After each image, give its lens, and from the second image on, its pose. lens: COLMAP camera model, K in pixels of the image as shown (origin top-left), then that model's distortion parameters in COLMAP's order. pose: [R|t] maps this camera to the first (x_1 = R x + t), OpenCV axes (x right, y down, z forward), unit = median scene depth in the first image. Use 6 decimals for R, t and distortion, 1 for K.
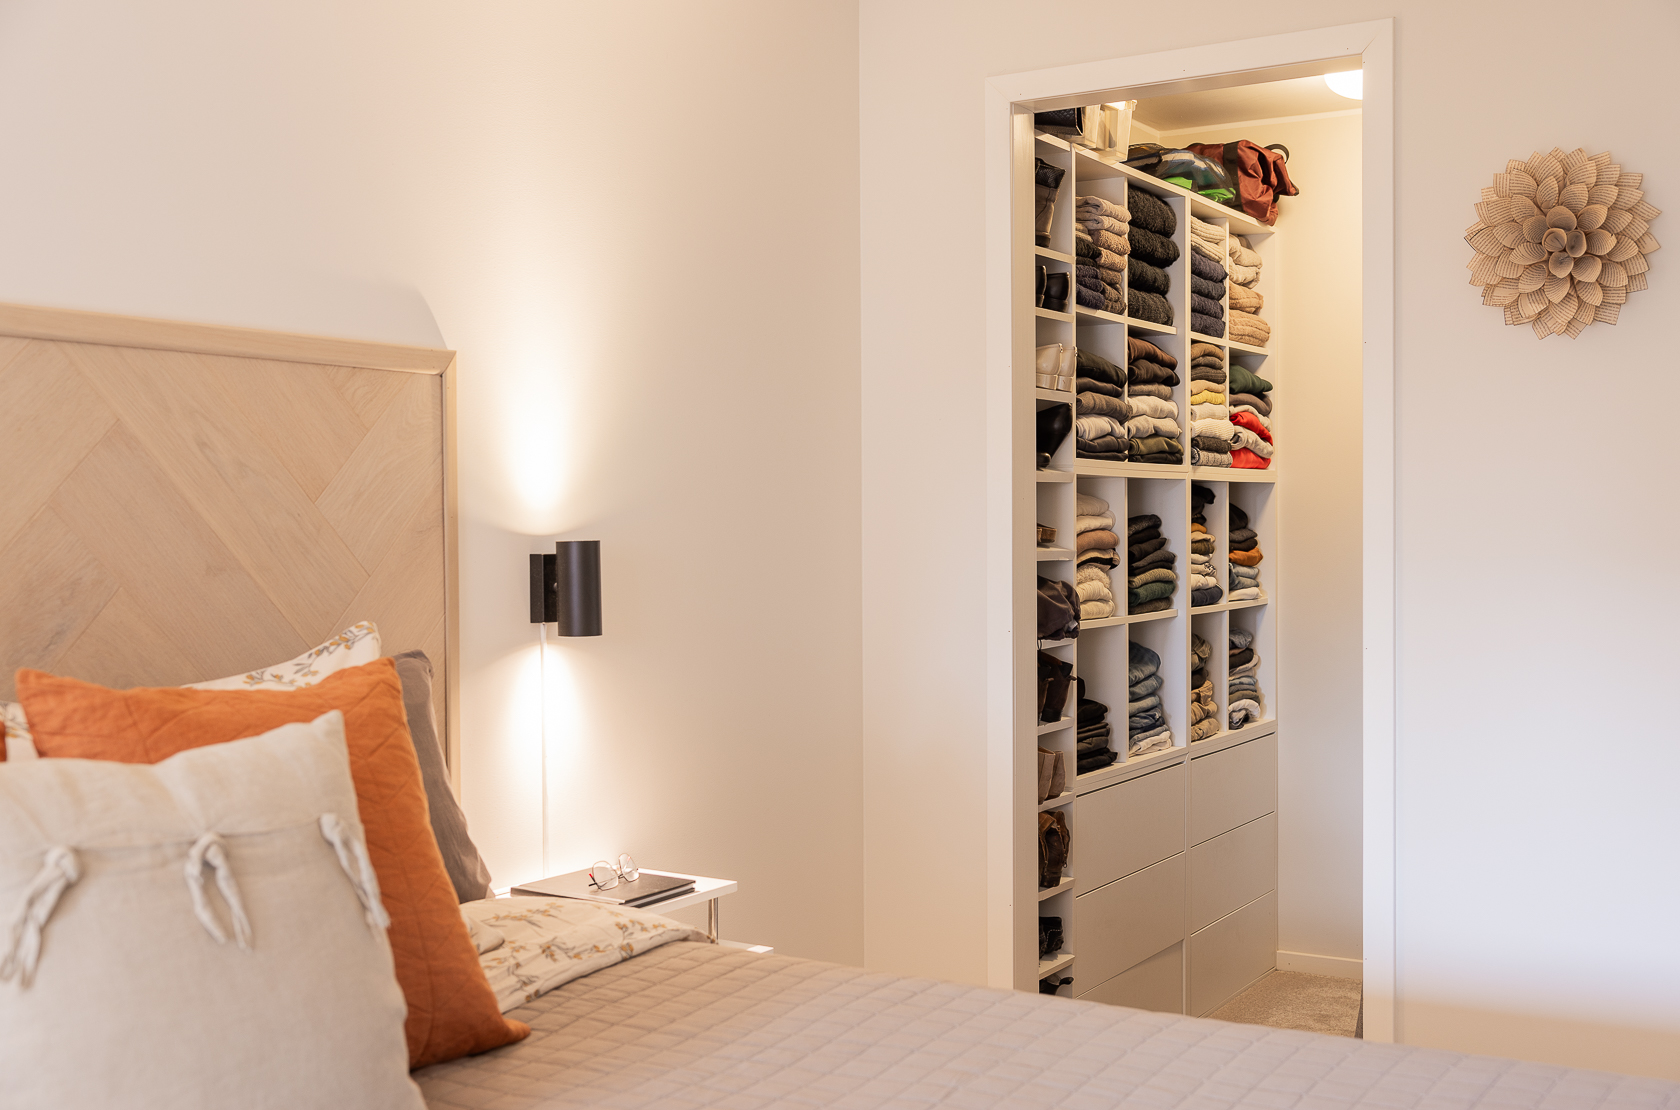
lens RADIAL K [[1896.4, 0, 840.0], [0, 1896.4, 555.0], [0, 0, 1]] dist [-0.068413, -0.026817]
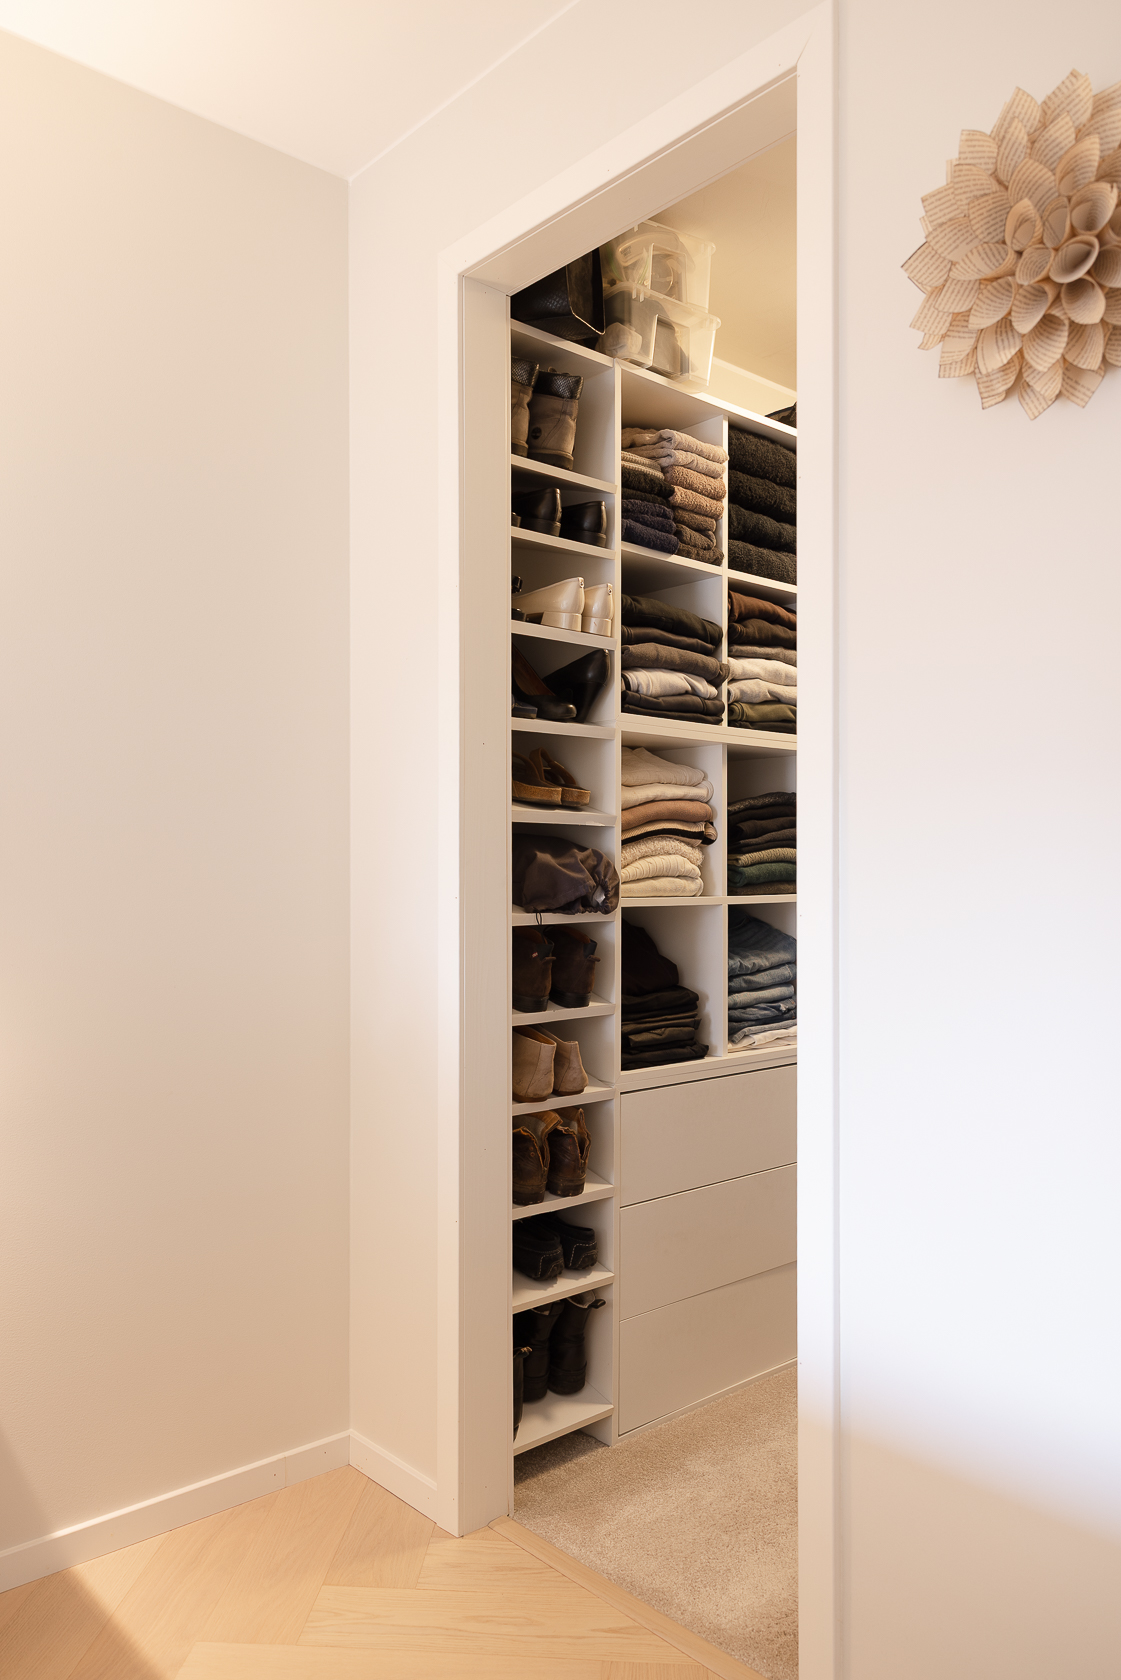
lens RADIAL K [[1215.9, 0, 556.7], [0, 1215.9, 870.6], [0, 0, 1]] dist [0.003126, 0.004831]
pose [[0.951961, 0.008073, -0.306113, 0.257683], [-0.014359, 0.999730, -0.018287, 0.032328], [0.305883, 0.021804, 0.951819, 0.423148]]
